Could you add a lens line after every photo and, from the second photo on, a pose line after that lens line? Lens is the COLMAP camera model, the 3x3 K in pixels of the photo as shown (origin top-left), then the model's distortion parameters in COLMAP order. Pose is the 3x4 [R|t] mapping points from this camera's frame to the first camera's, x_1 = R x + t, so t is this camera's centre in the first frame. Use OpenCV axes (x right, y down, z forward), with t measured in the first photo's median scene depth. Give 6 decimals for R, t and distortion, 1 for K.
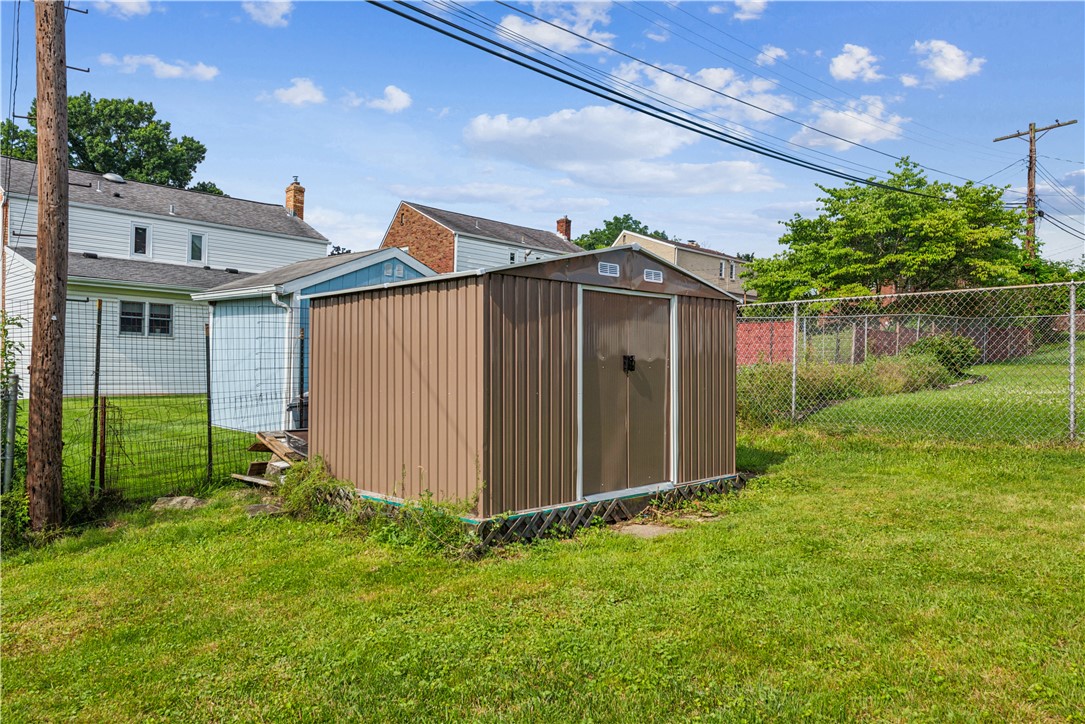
lens RADIAL K [[745.6, 0, 542.5], [0, 745.6, 362.0], [0, 0, 1]] dist [0.009483, 0.001228]
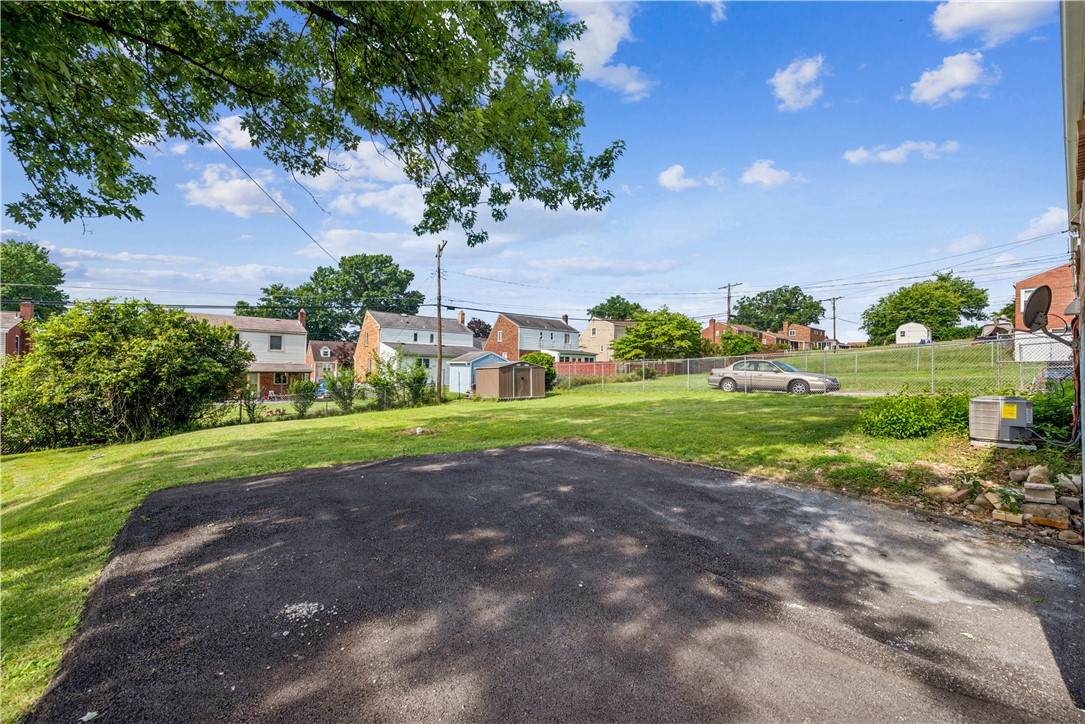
lens RADIAL K [[433.0, 0, 547.9], [0, 433.0, 372.6], [0, 0, 1]] dist [0.018303, -0.004771]
pose [[0.995122, -0.011086, -0.098024, 0.191630], [0.011750, 0.999912, 0.006206, -0.018885], [0.097946, -0.007328, 0.995165, -0.759005]]
